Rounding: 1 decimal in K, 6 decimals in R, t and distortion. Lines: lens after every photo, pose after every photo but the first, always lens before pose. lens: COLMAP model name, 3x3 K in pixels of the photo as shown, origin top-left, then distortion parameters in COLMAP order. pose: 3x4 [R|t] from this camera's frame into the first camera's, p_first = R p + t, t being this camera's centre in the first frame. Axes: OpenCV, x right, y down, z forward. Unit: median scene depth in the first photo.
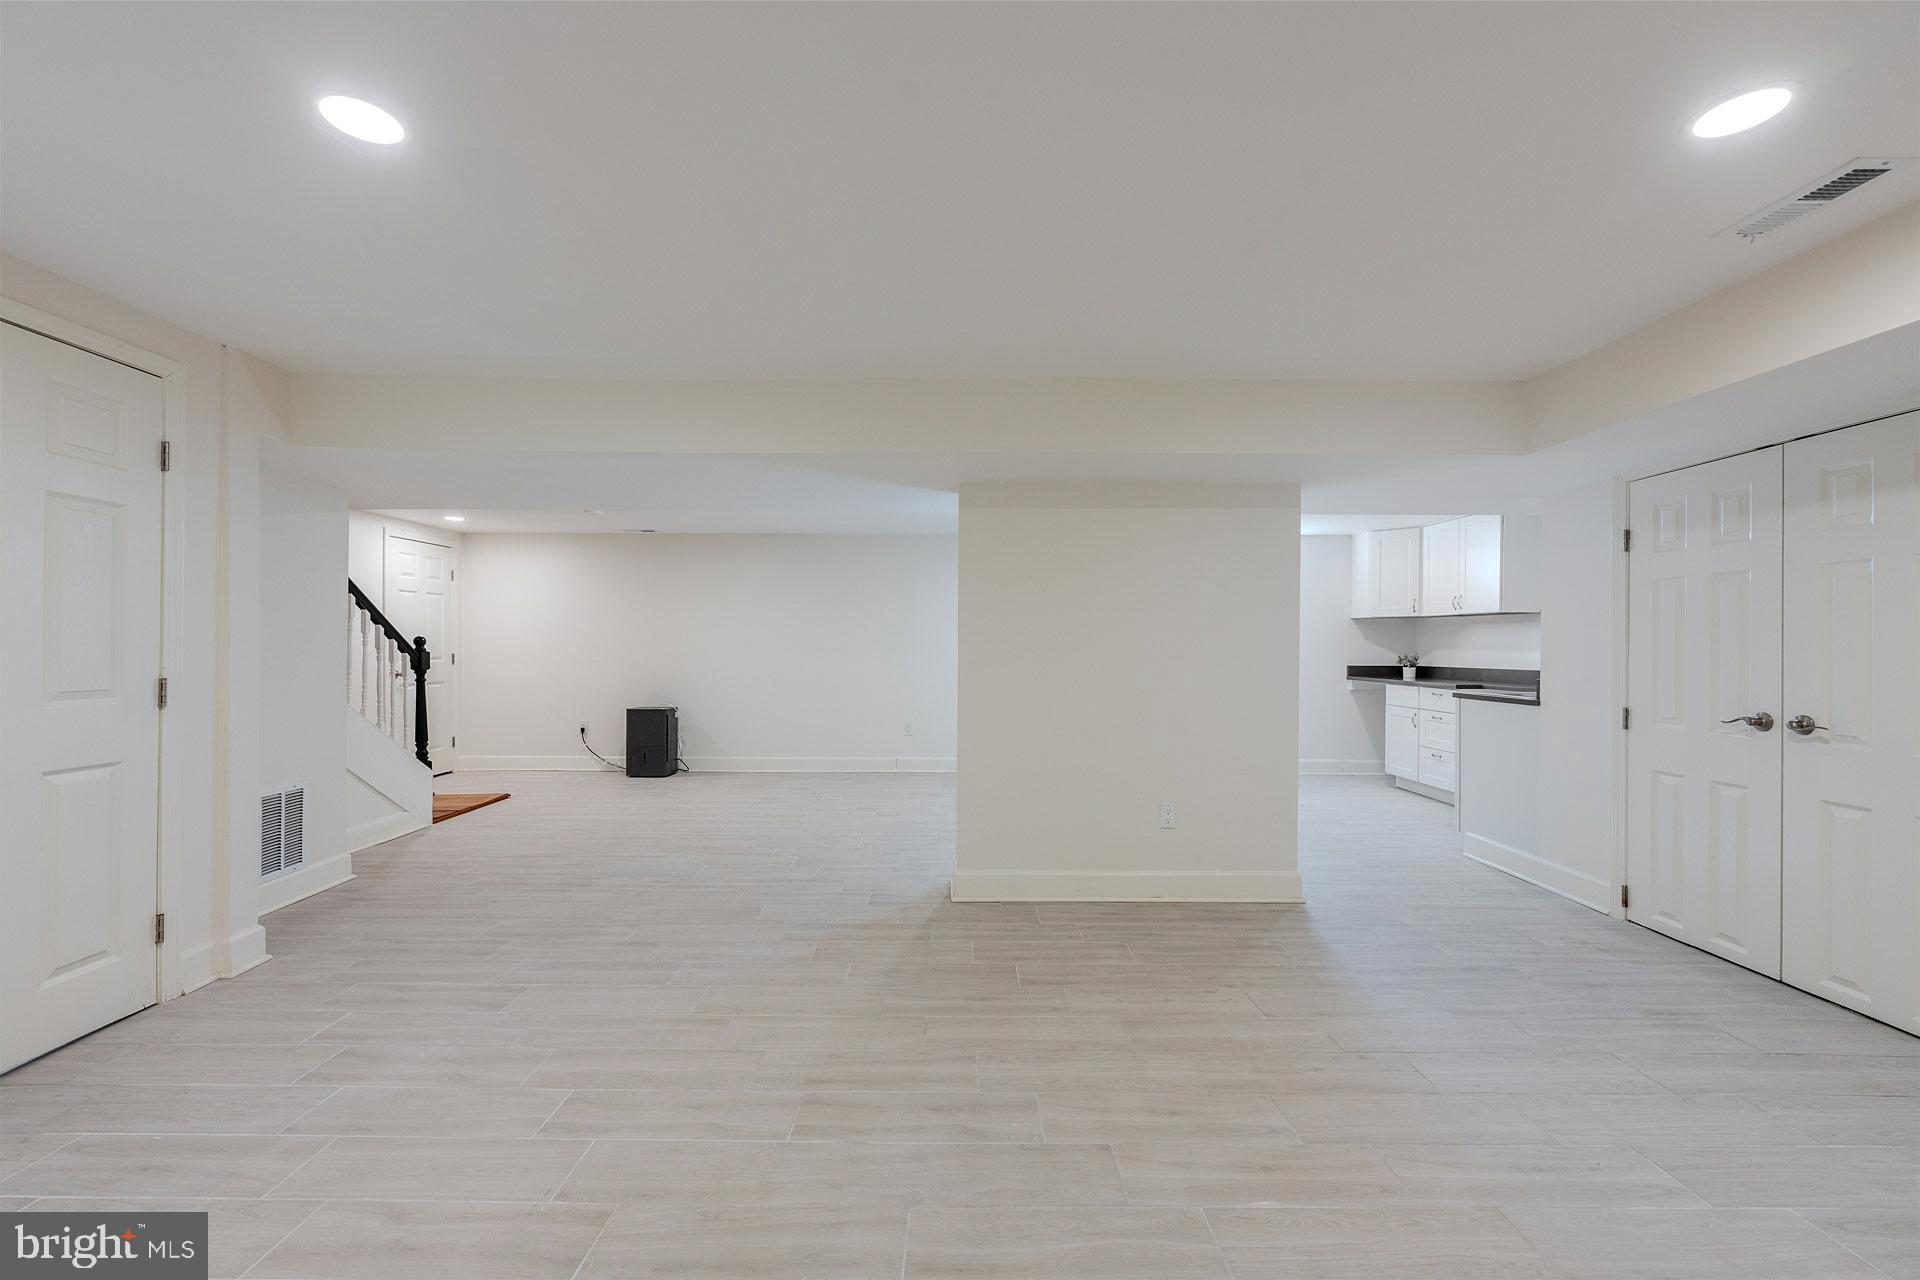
lens RADIAL K [[762.9, 0, 944.3], [0, 762.9, 643.4], [0, 0, 1]] dist [0.000828, 0.000161]
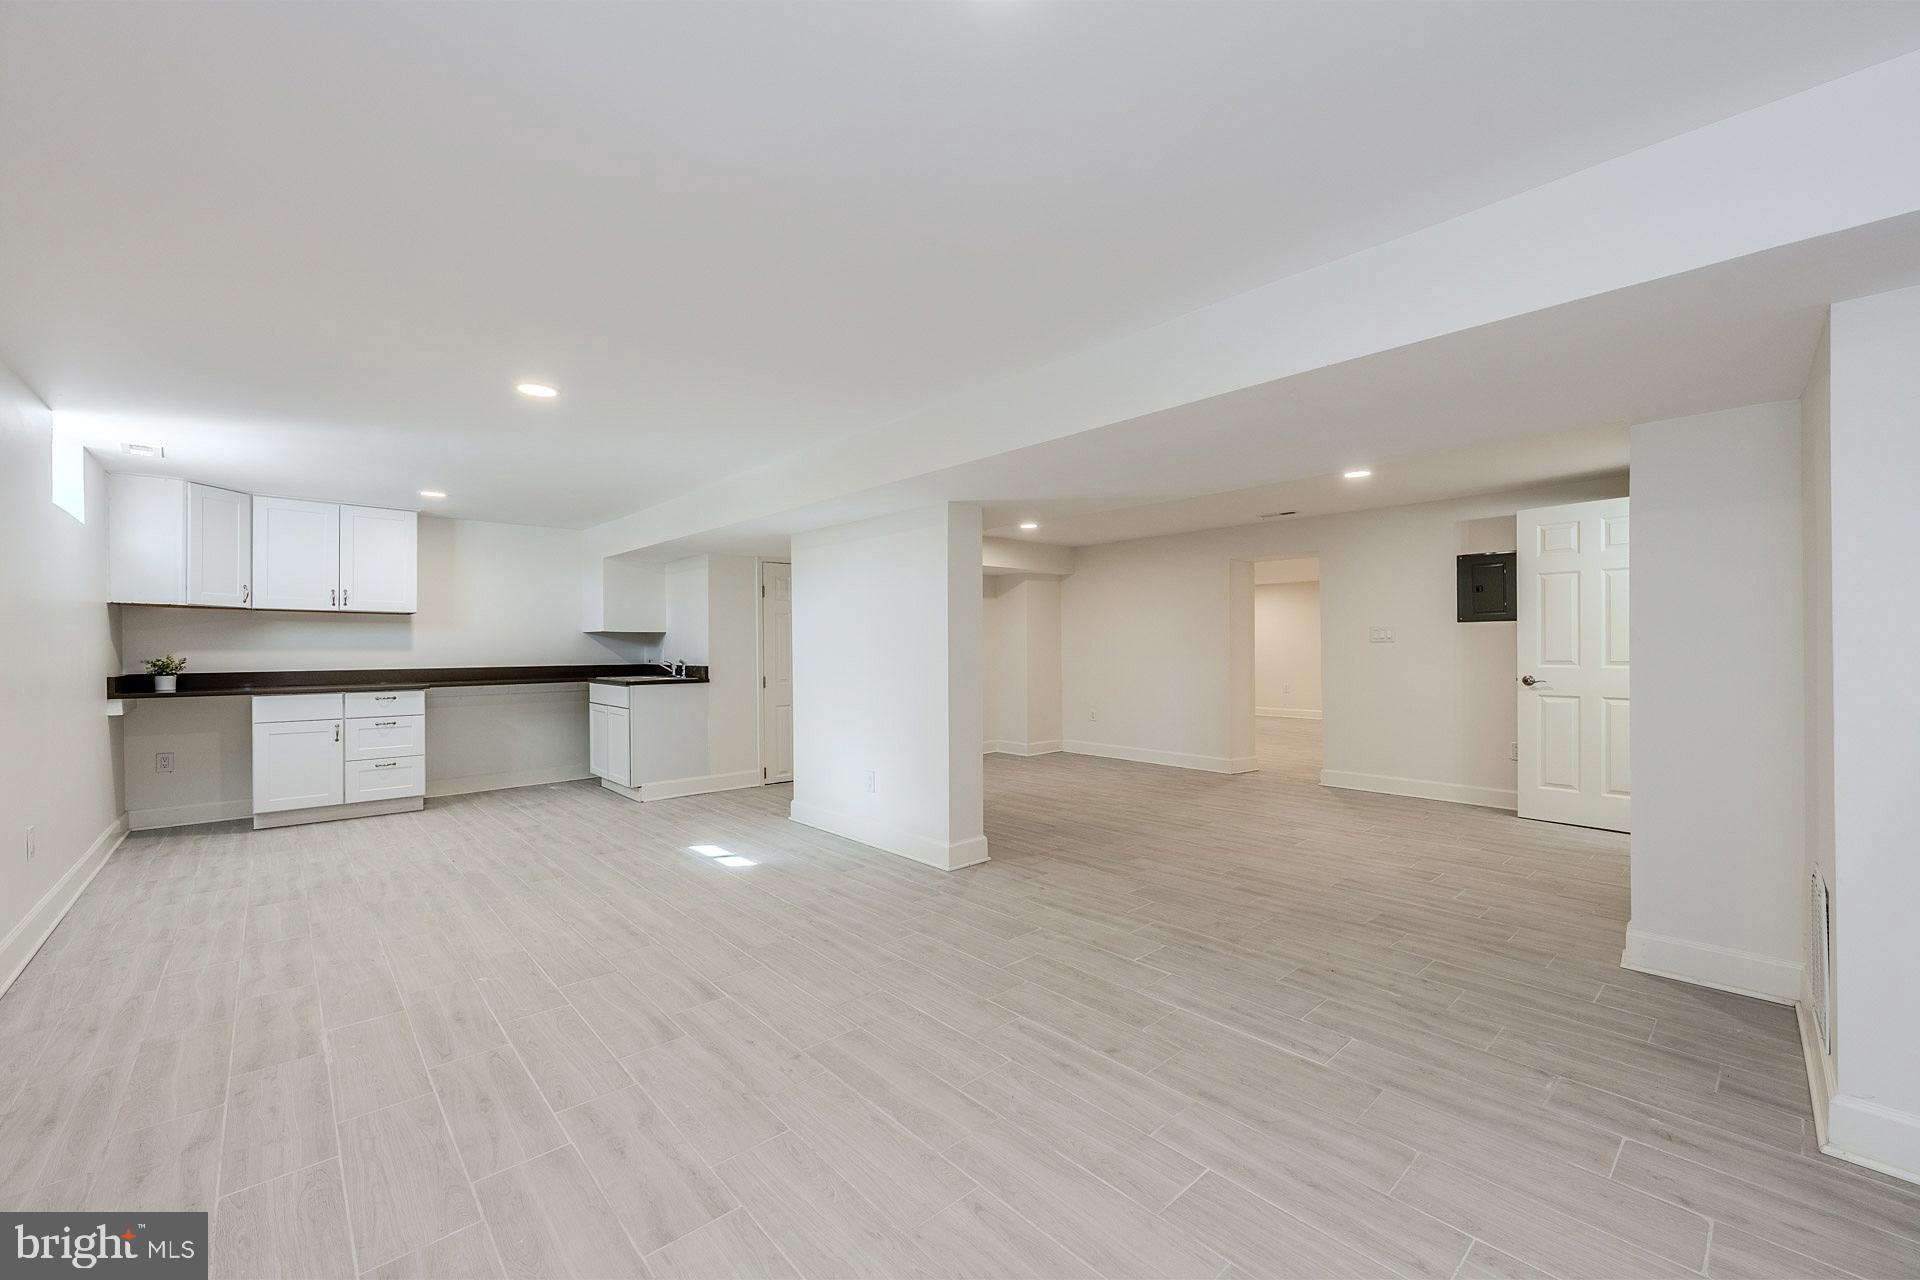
lens RADIAL K [[762.9, 0, 968.5], [0, 762.9, 640.8], [0, 0, 1]] dist [0.000828, 0.000161]
pose [[-0.689491, 0.005901, 0.724270, -1.069161], [-0.000133, 0.999966, -0.008273, 0.010386], [-0.724294, -0.005800, -0.689467, 2.384402]]
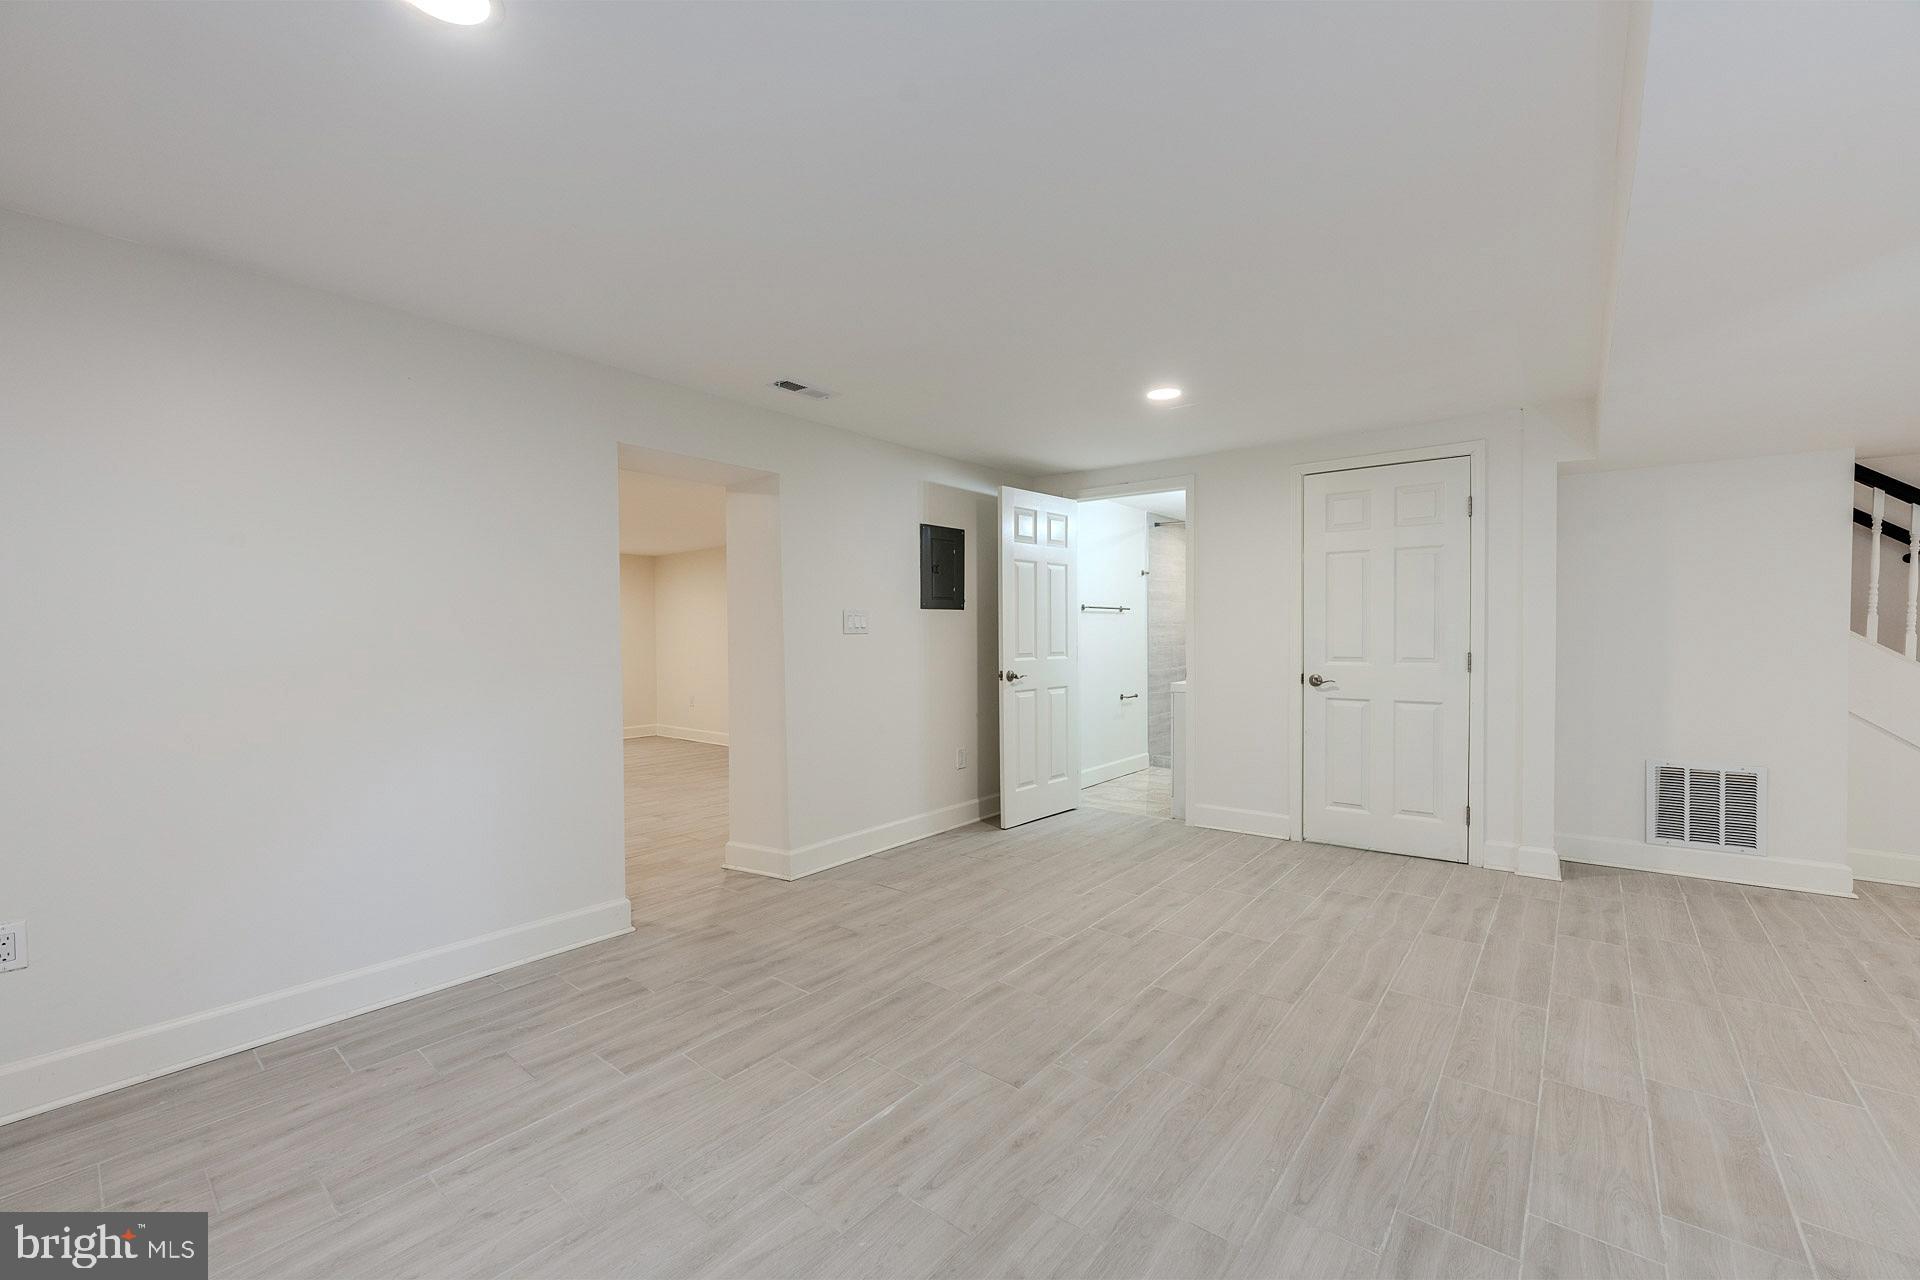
lens RADIAL K [[762.9, 0, 952.4], [0, 762.9, 643.8], [0, 0, 1]] dist [0.000828, 0.000161]
pose [[-0.629988, 0.009970, -0.776541, 0.740073], [0.010736, 0.999934, 0.004129, 0.011245], [0.776531, -0.005736, -0.630053, 1.071708]]
